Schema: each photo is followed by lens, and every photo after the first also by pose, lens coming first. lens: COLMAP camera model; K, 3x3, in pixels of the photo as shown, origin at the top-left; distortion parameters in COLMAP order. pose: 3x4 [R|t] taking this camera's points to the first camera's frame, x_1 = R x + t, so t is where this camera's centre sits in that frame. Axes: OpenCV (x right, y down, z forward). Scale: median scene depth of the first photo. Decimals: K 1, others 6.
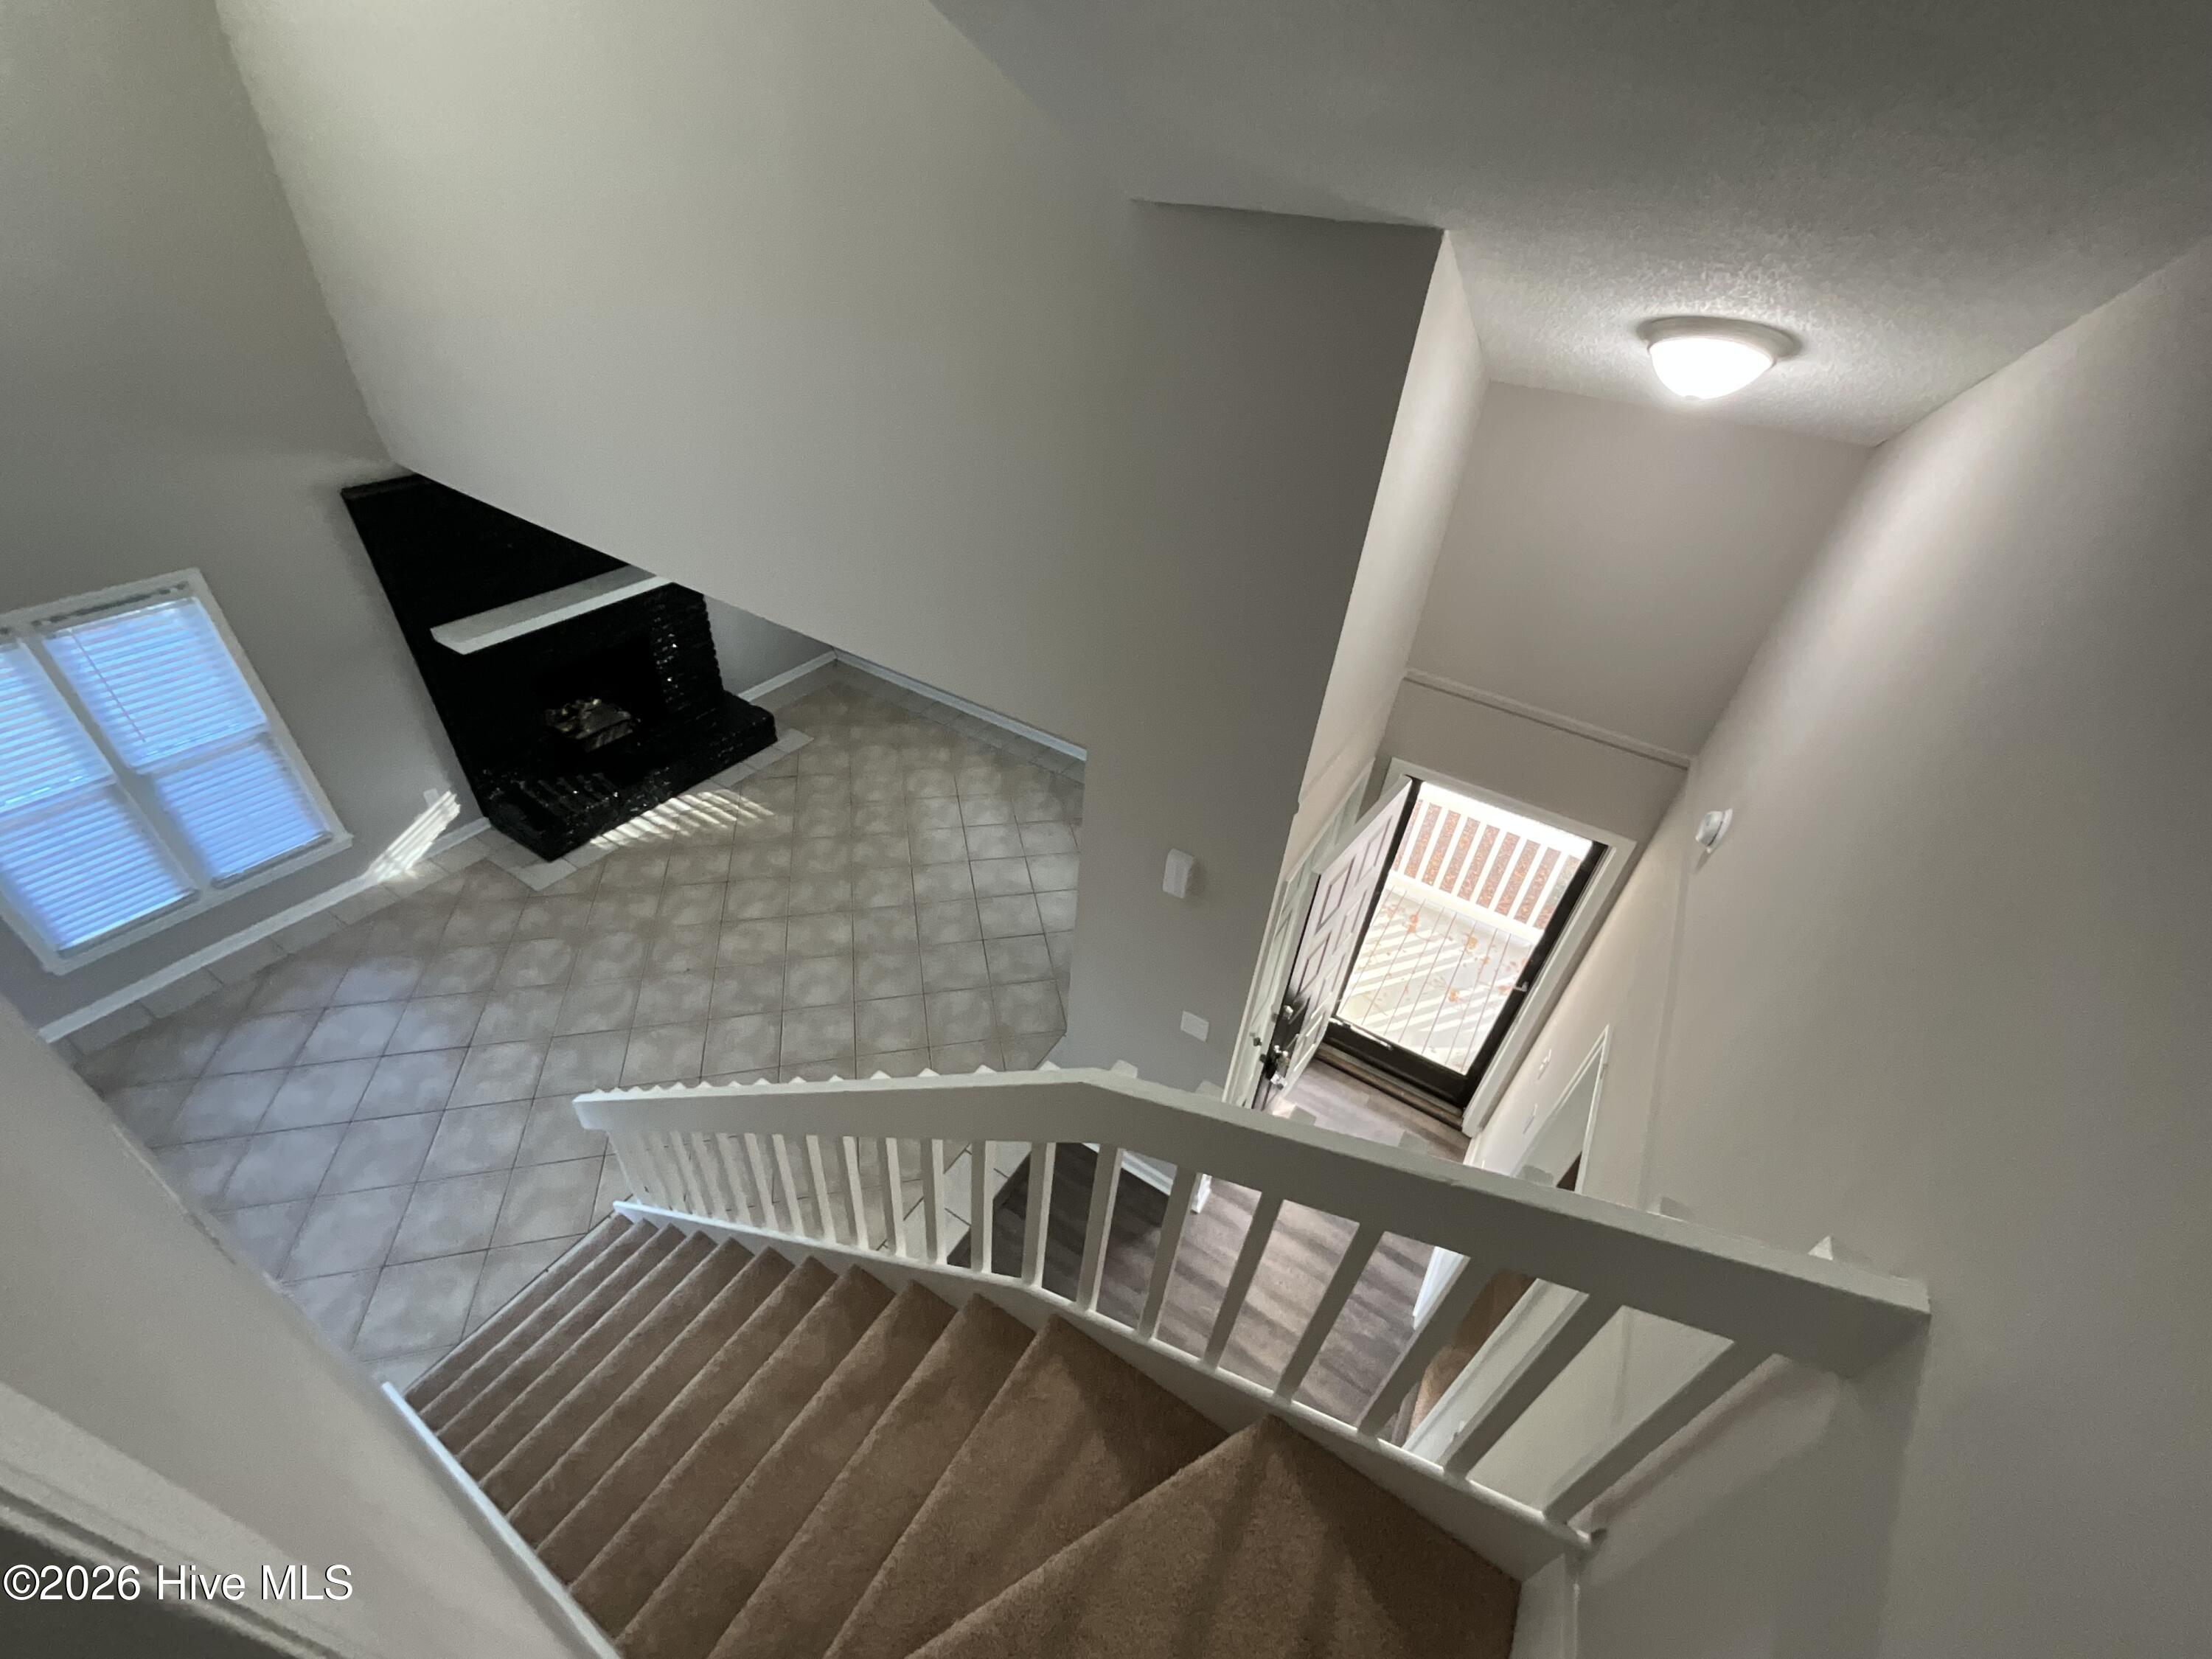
lens RADIAL K [[900.7, 0, 1111.7], [0, 900.7, 833.4], [0, 0, 1]] dist [0.004241, -0.001074]
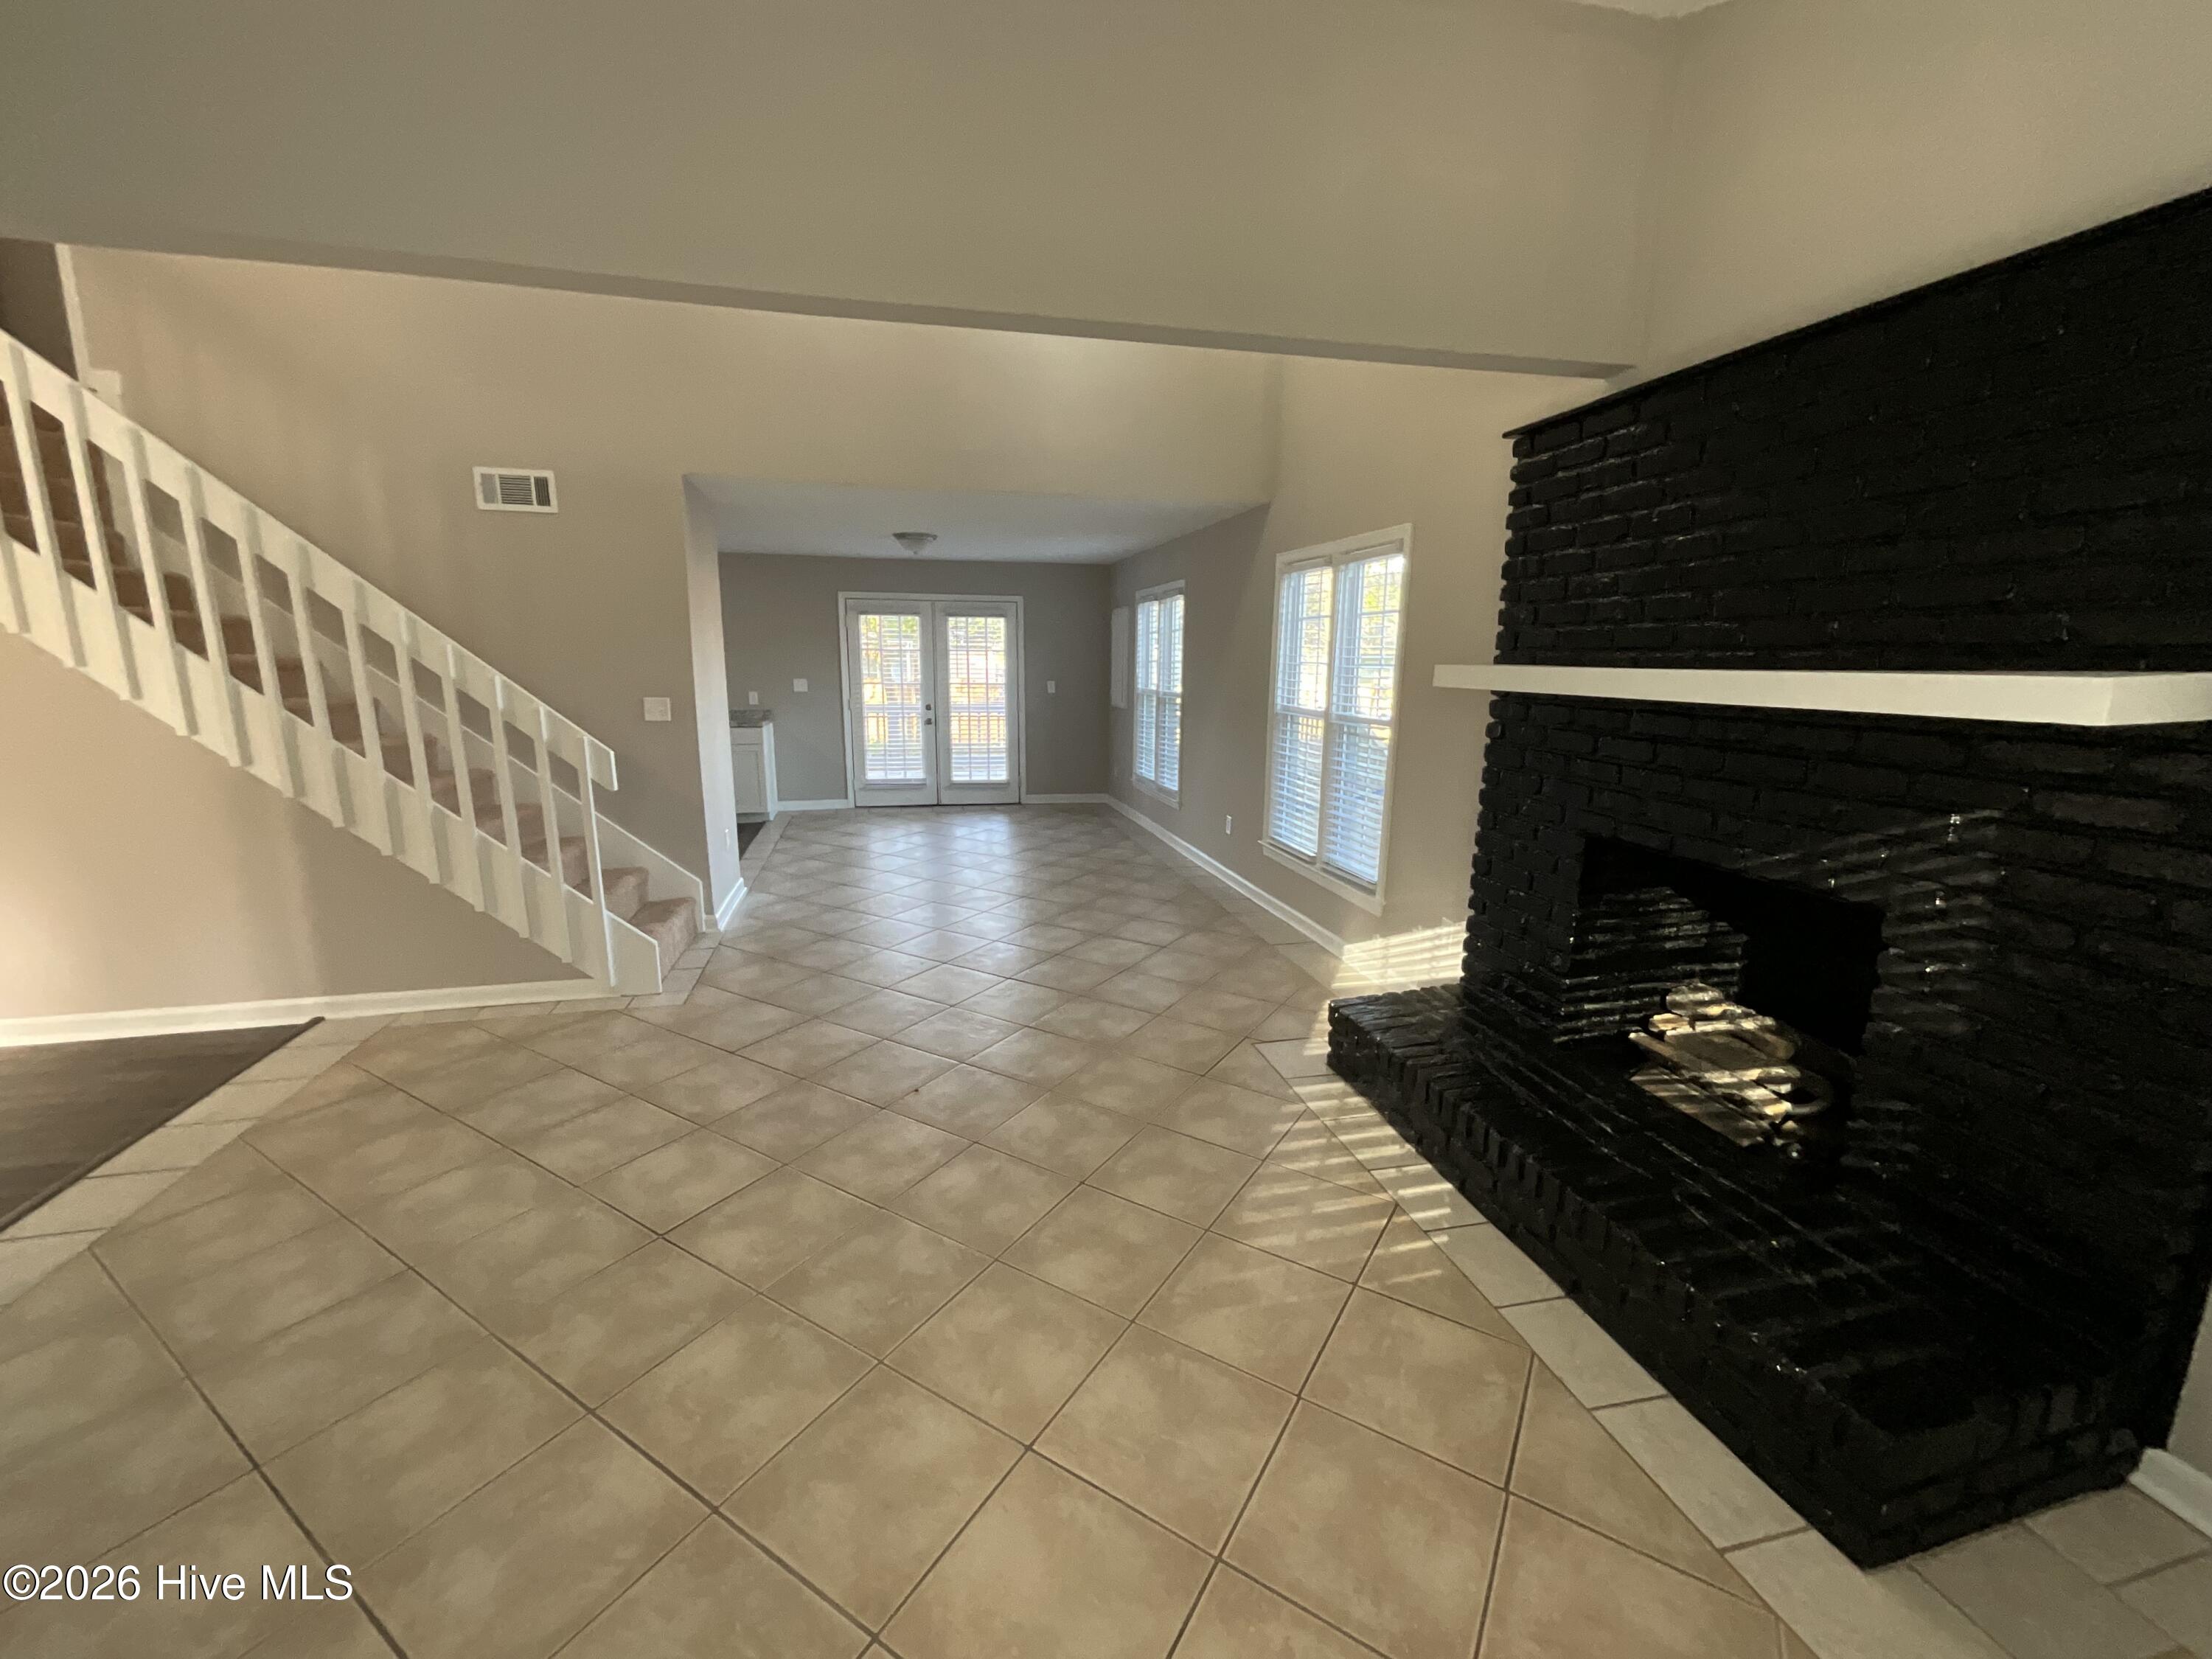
lens RADIAL K [[900.7, 0, 1111.7], [0, 900.7, 833.4], [0, 0, 1]] dist [0.004241, -0.001074]
pose [[-0.706707, 0.048859, -0.705817, -0.133715], [-0.483182, 0.695404, 0.531929, -0.298708], [0.516817, 0.716956, -0.467839, 1.072058]]
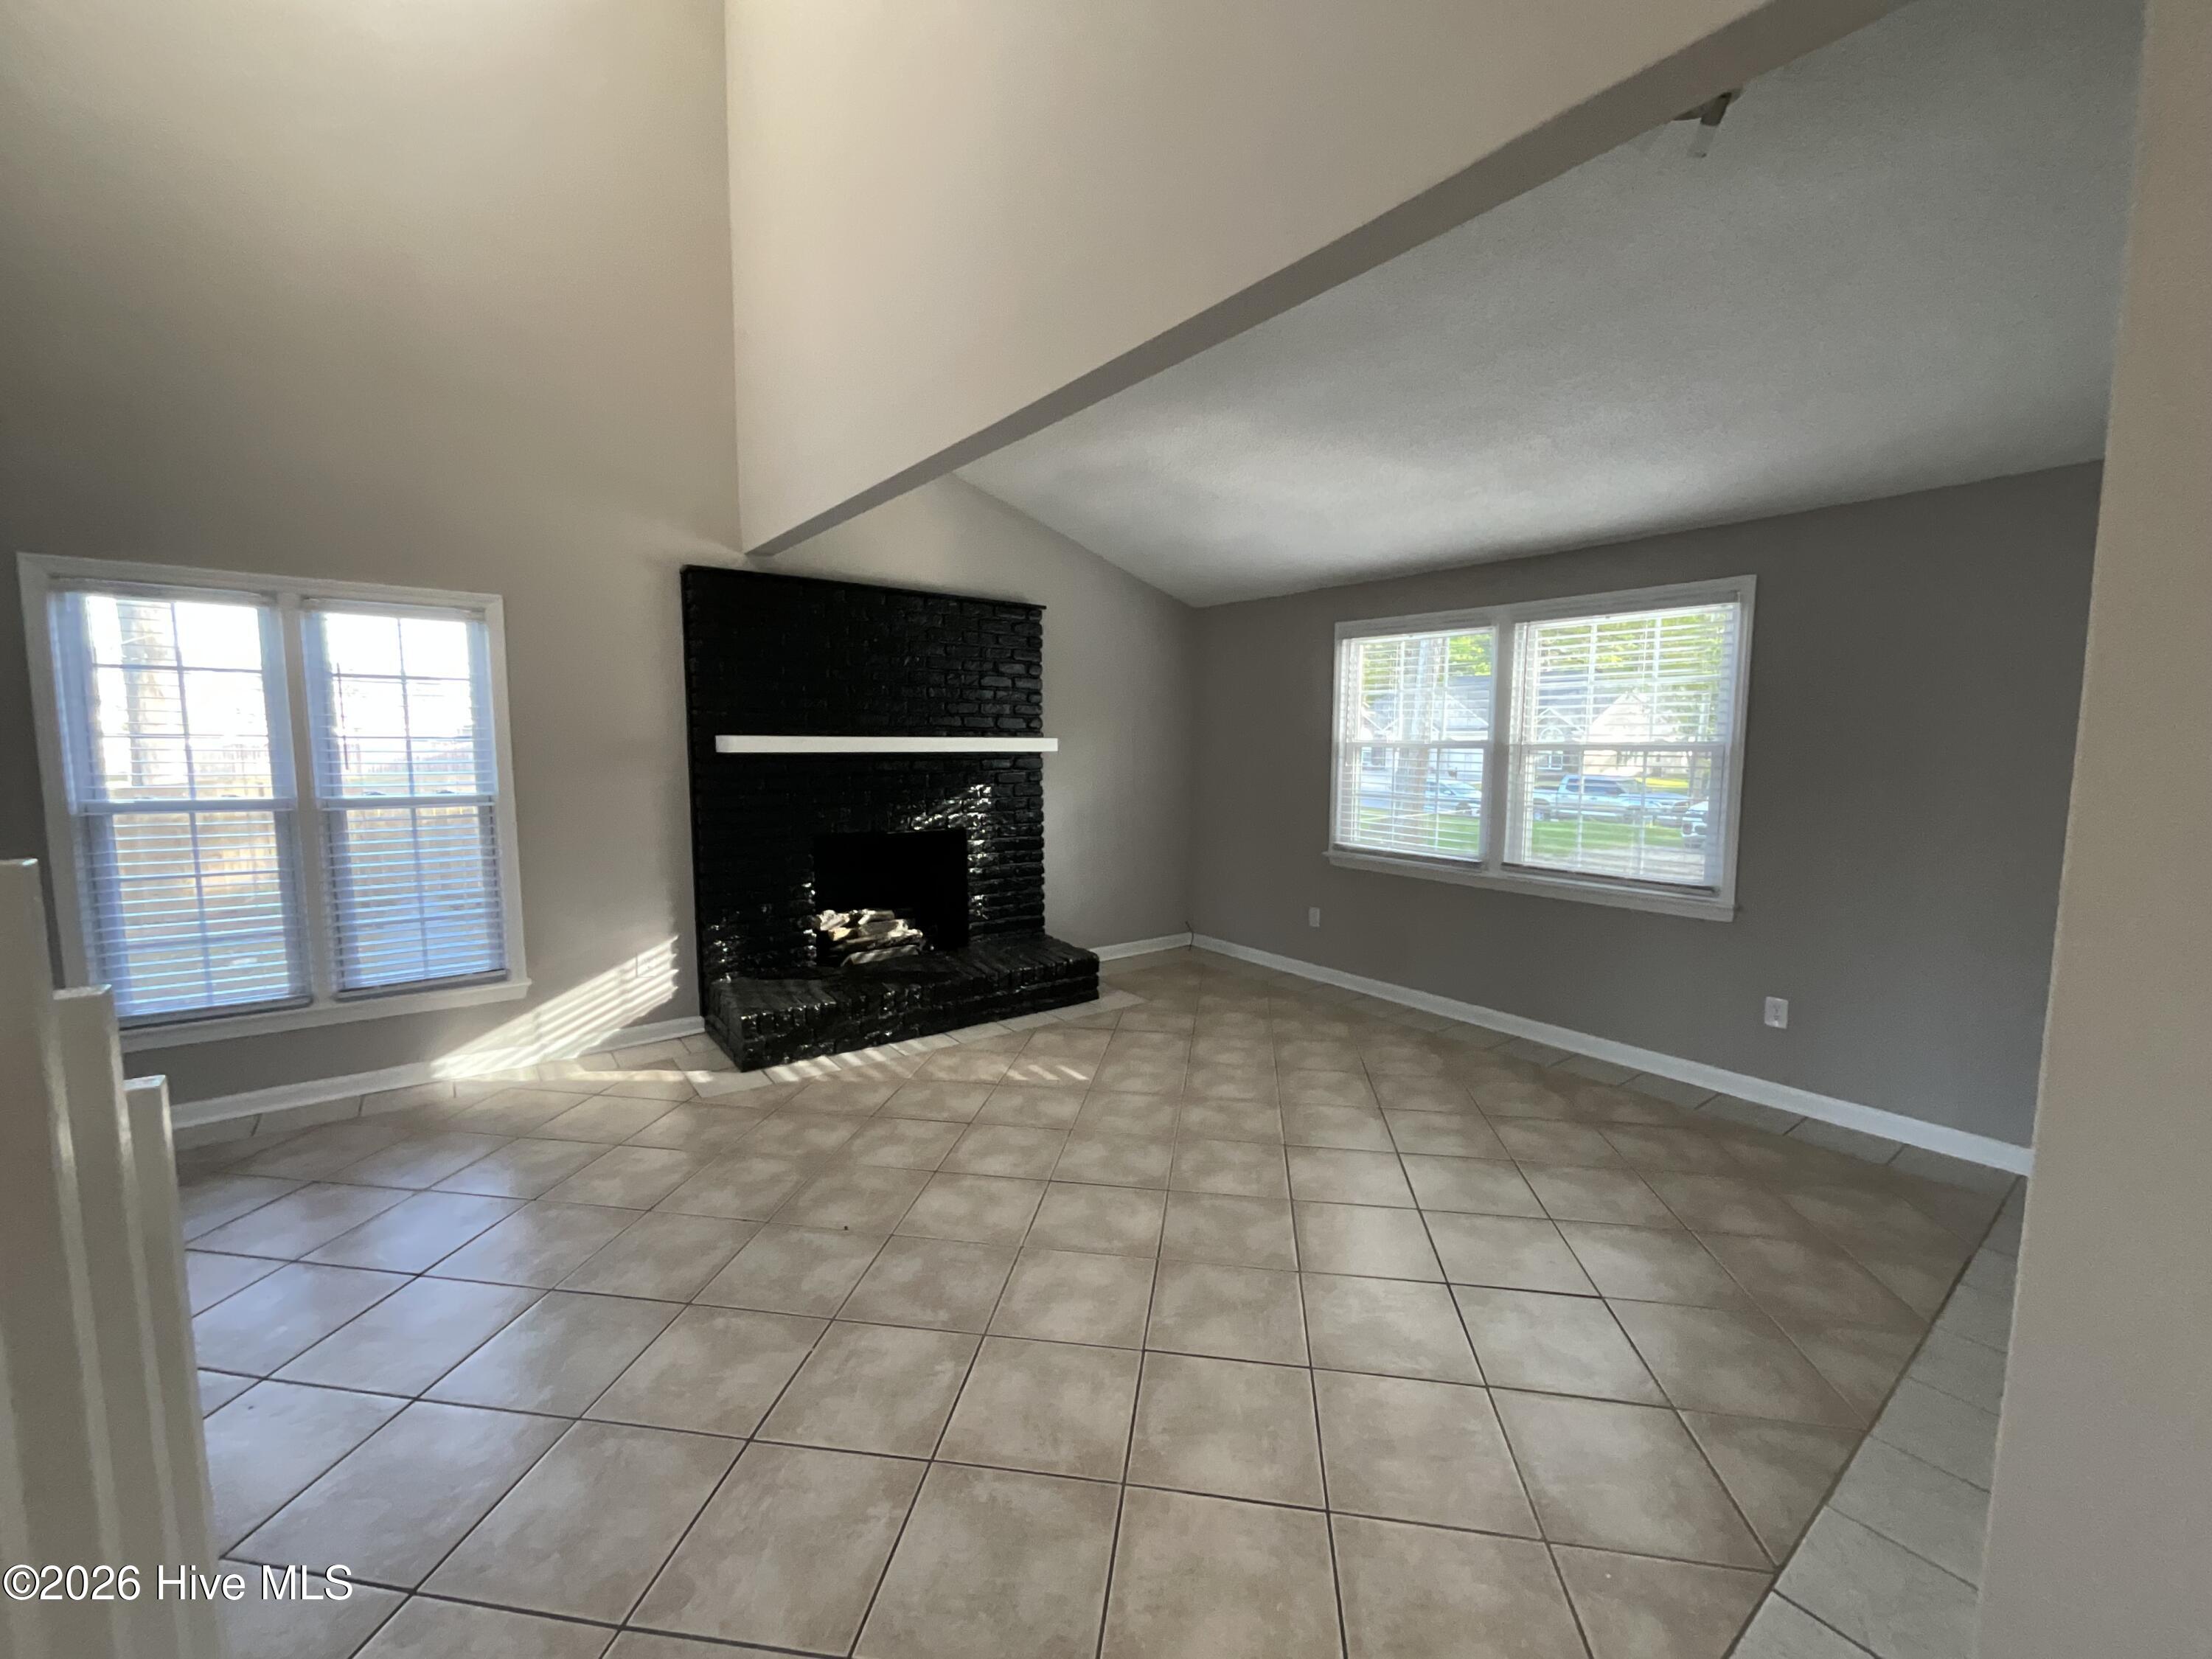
lens RADIAL K [[900.7, 0, 1111.7], [0, 900.7, 833.4], [0, 0, 1]] dist [0.004241, -0.001074]
pose [[0.929037, -0.039585, -0.367862, -0.118876], [-0.165006, 0.845577, -0.507714, 0.172049], [0.331154, 0.532384, 0.779041, 0.471101]]
